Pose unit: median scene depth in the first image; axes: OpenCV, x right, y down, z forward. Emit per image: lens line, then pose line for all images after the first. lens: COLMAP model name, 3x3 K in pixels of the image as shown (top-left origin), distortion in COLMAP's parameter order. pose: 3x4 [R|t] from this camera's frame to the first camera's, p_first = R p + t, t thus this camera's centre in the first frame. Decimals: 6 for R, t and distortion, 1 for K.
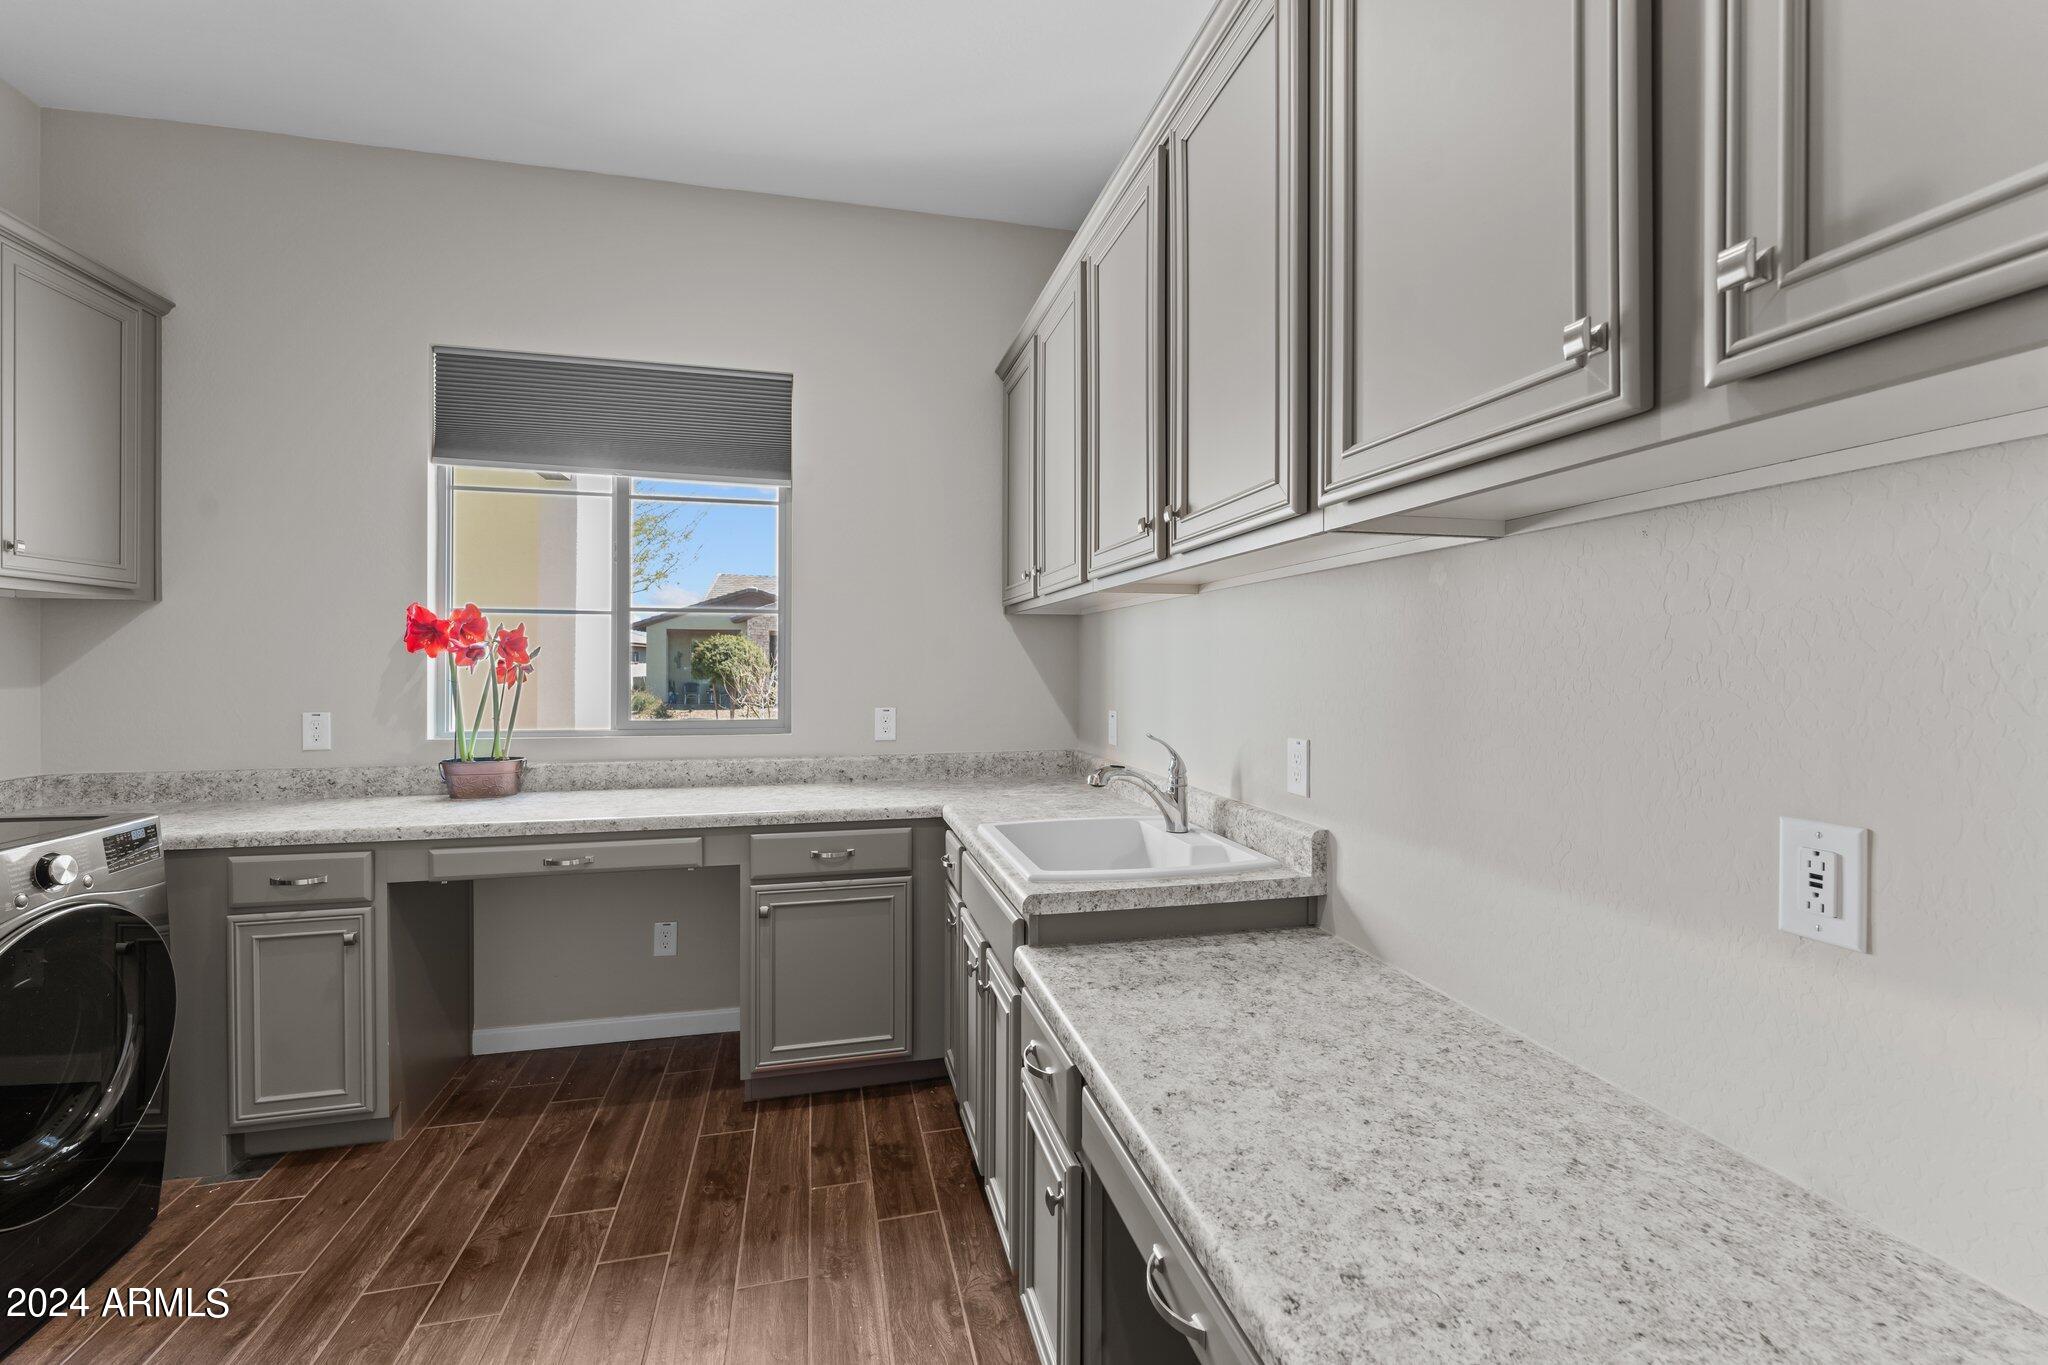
lens RADIAL K [[857.2, 0, 1024.0], [0, 857.2, 682.5], [0, 0, 1]] dist [-0.000260, -0.000003]
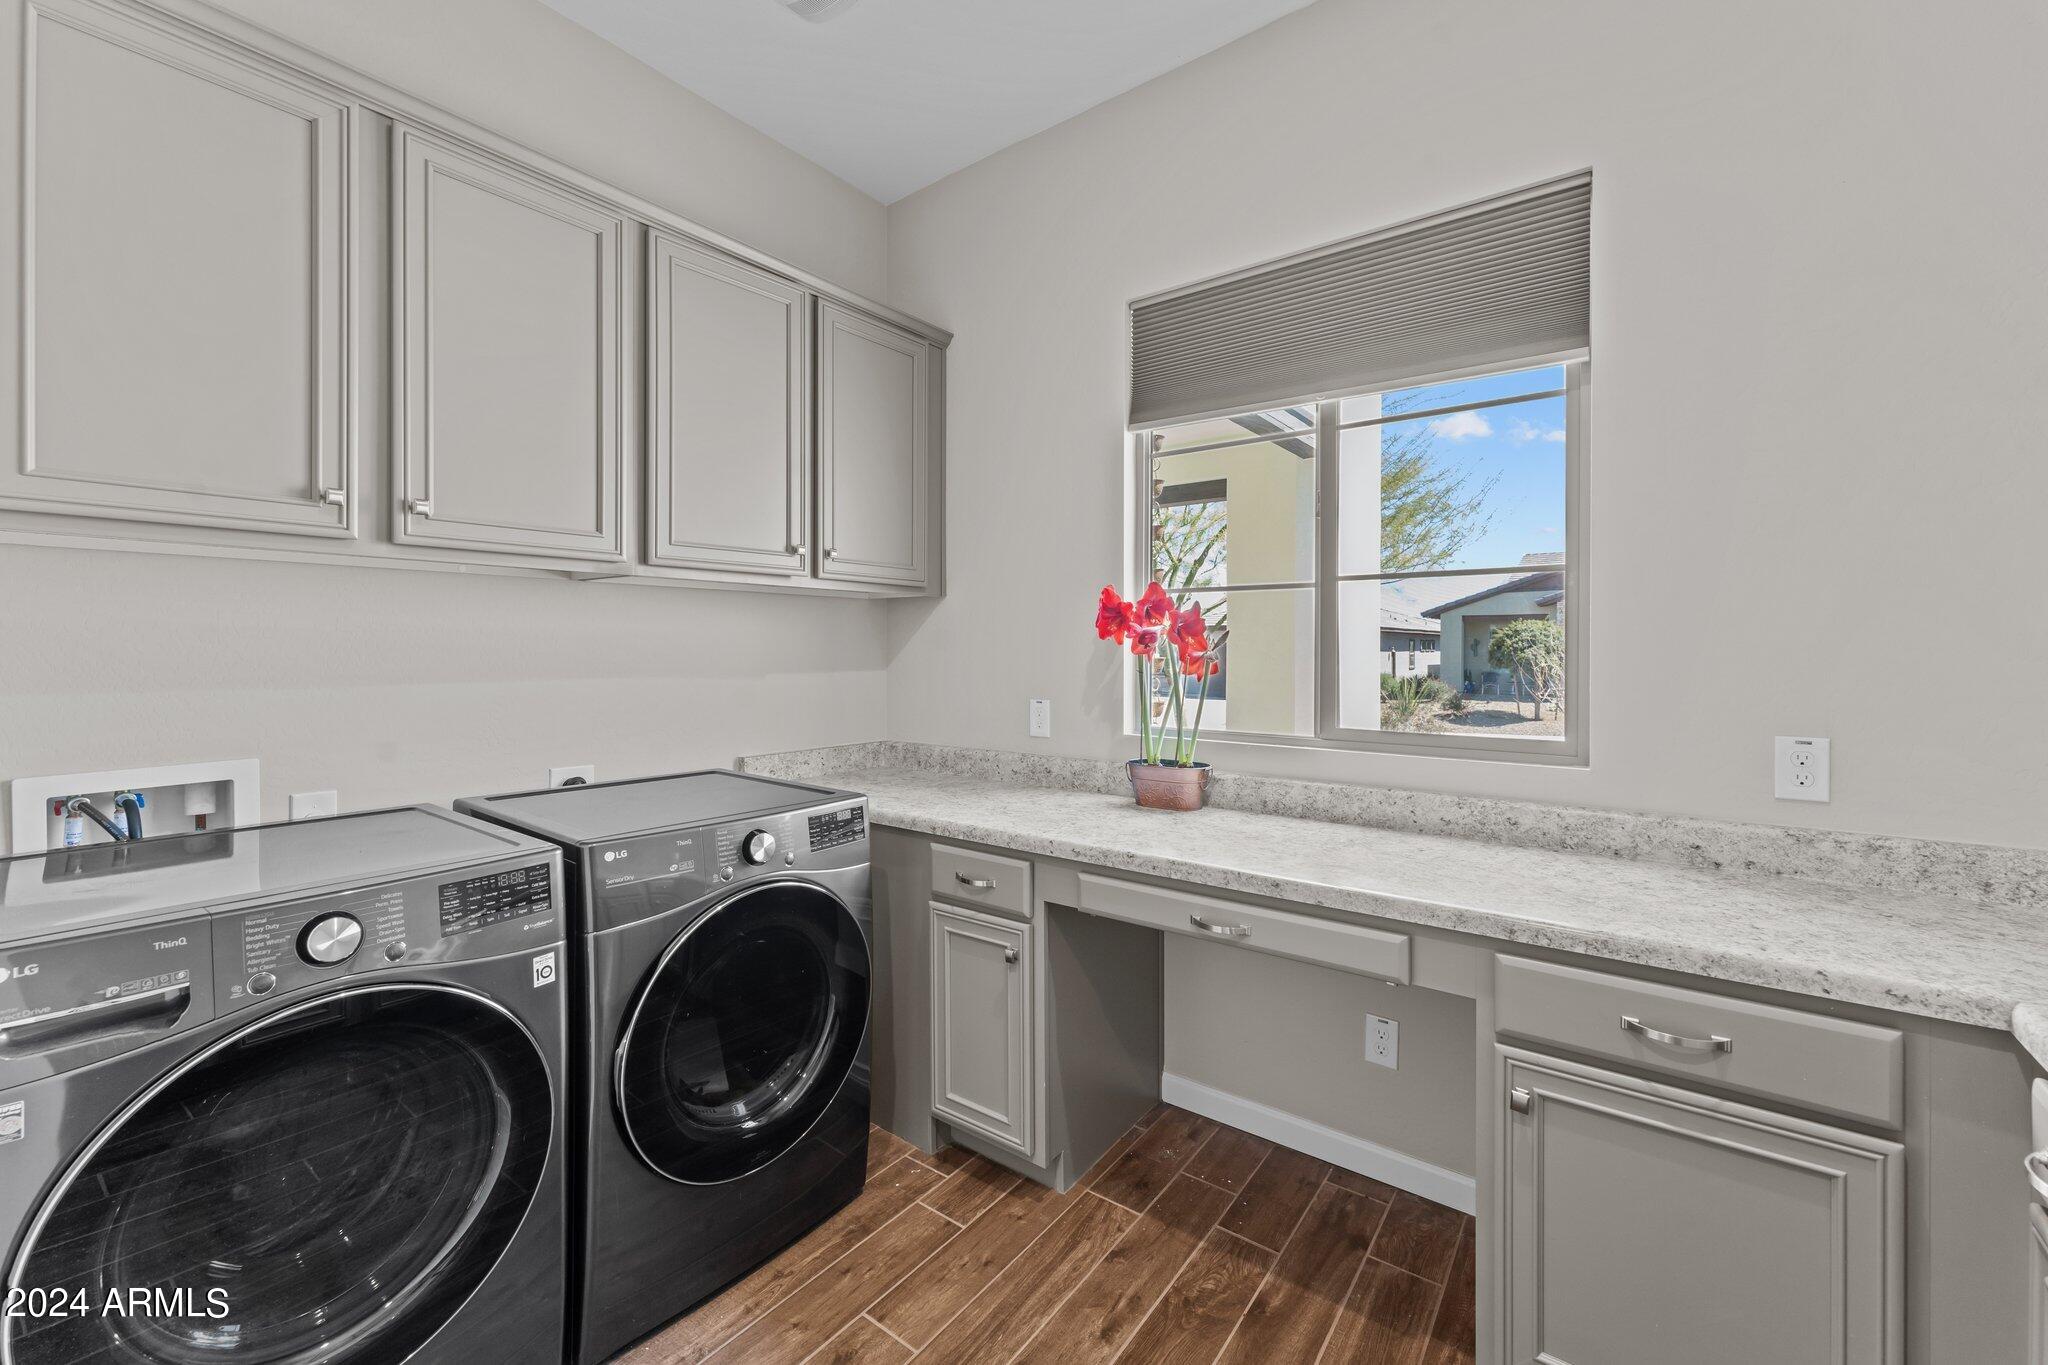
lens RADIAL K [[827.8, 0, 1020.4], [0, 827.8, 643.2], [0, 0, 1]] dist [-0.000827, -0.000118]
pose [[0.628928, -0.006725, -0.777434, -0.084640], [-0.018221, 0.999560, -0.023387, -0.008835], [0.777250, 0.028875, 0.628529, 0.383912]]
